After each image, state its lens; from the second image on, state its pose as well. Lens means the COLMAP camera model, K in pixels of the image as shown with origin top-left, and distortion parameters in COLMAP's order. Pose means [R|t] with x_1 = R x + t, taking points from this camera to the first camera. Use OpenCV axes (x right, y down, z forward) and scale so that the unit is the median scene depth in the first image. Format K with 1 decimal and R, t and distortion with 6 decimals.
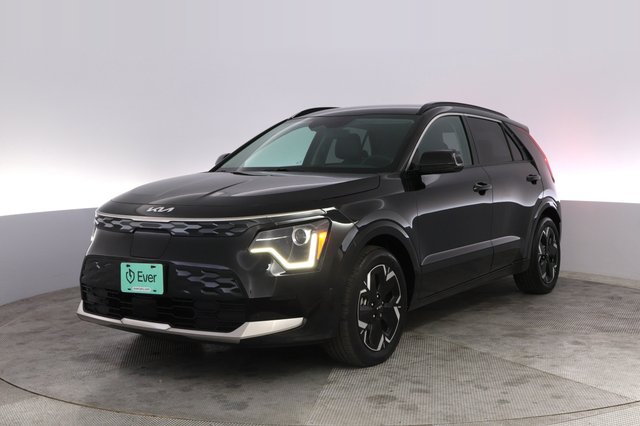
lens RADIAL K [[566.2, 0, 310.2], [0, 566.2, 194.8], [0, 0, 1]] dist [-0.051260, 0.000304]
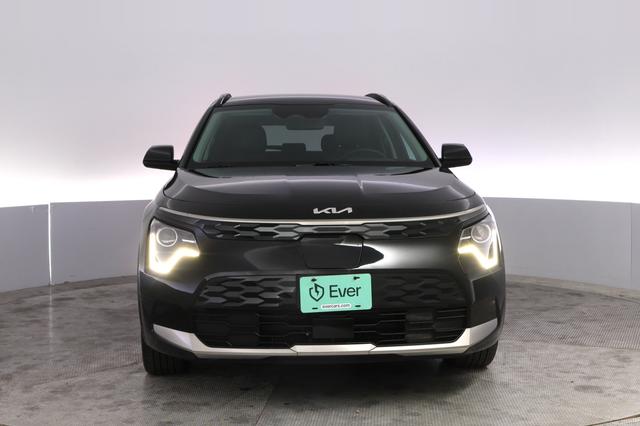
lens RADIAL K [[616.6, 0, 319.8], [0, 616.6, 210.7], [0, 0, 1]] dist [0.000155, 0.000000]
pose [[0.912570, -0.037874, 0.407162, -0.689199], [0.027026, 0.999111, 0.032365, -0.004357], [-0.408026, -0.018531, 0.912782, 0.176690]]
